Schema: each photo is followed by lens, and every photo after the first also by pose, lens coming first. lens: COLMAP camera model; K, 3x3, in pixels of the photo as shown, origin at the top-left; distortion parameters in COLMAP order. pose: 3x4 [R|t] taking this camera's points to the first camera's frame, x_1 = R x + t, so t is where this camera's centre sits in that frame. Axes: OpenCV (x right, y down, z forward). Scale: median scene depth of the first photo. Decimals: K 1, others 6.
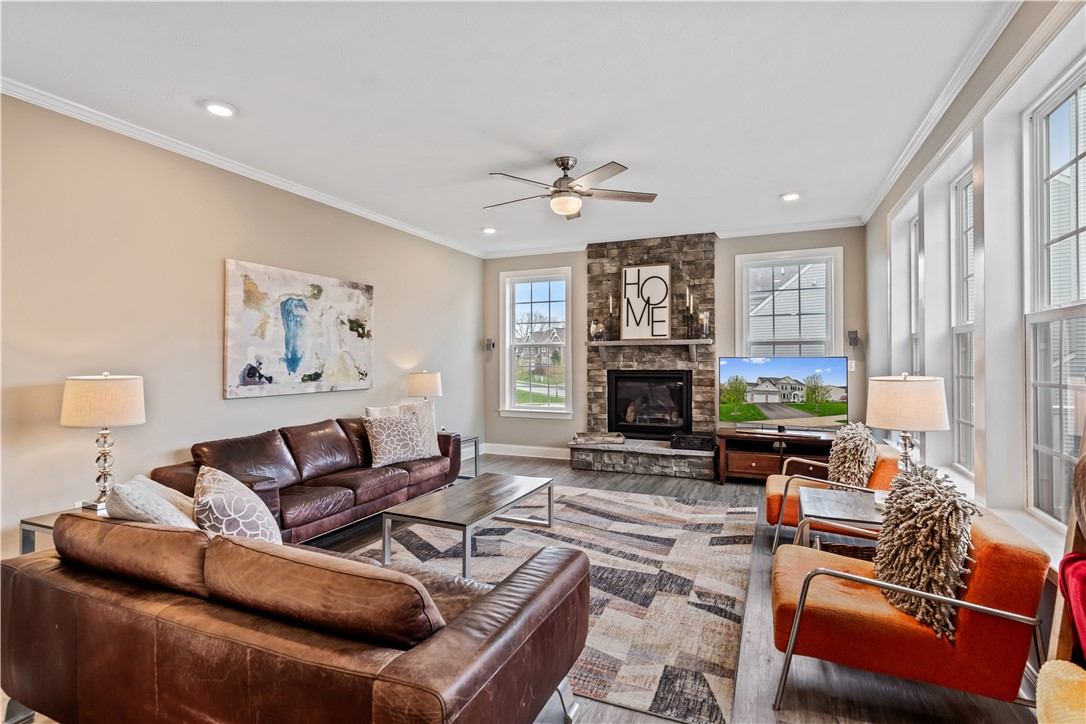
lens RADIAL K [[524.3, 0, 545.8], [0, 524.3, 355.7], [0, 0, 1]] dist [0.000843, 0.000019]
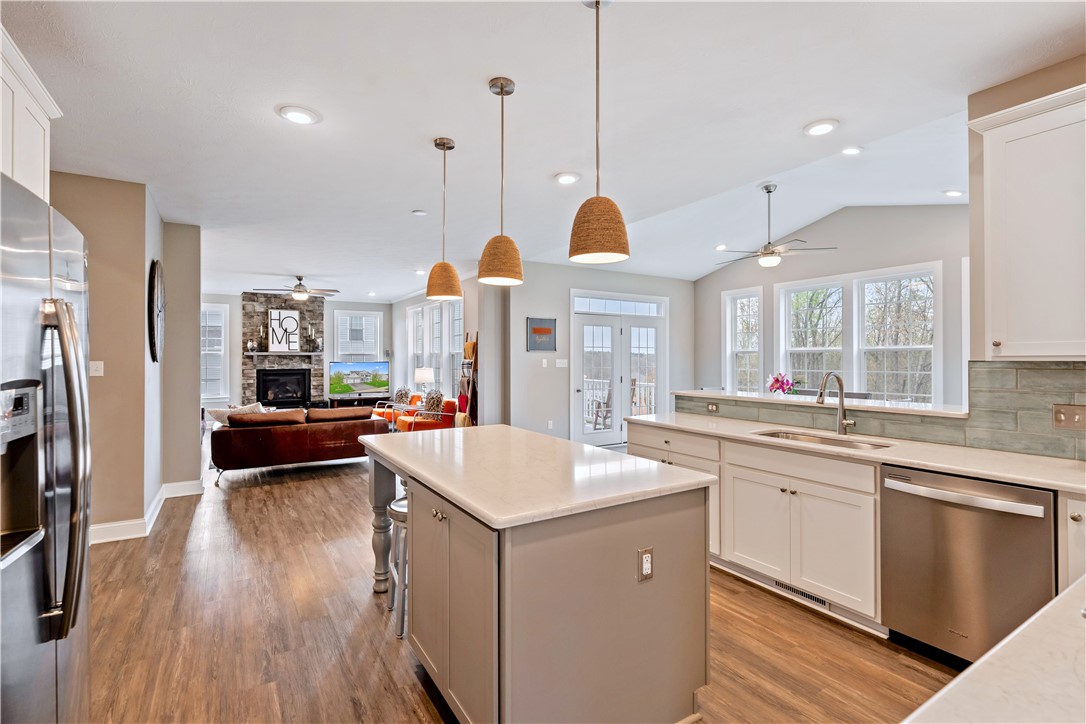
lens RADIAL K [[504.2, 0, 547.1], [0, 504.2, 358.2], [0, 0, 1]] dist [-0.000755, -0.000717]
pose [[0.558901, 0.002115, 0.829232, -0.782479], [-0.004336, 0.999991, 0.000372, -0.014854], [-0.829223, -0.003804, 0.558904, -0.742186]]
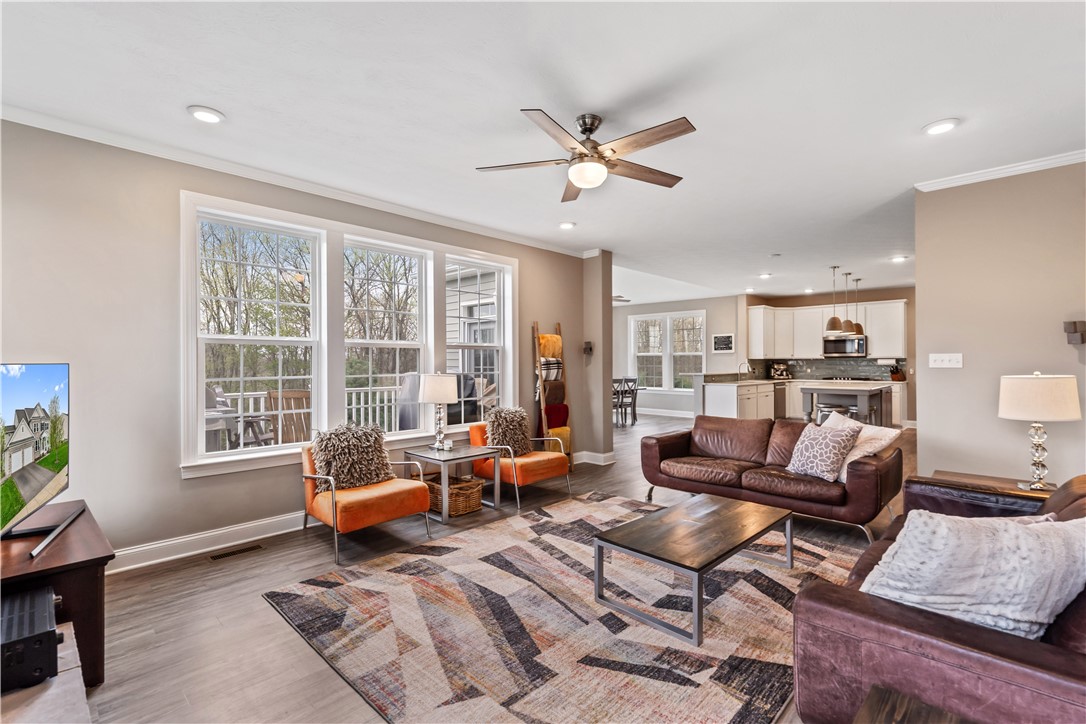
lens RADIAL K [[486.9, 0, 549.2], [0, 486.9, 364.6], [0, 0, 1]] dist [-0.000834, -0.000186]
pose [[-0.939376, 0.008285, 0.342788, -0.108817], [0.007419, 0.999965, -0.003836, 0.008820], [-0.342807, -0.001060, -0.939405, 1.163968]]
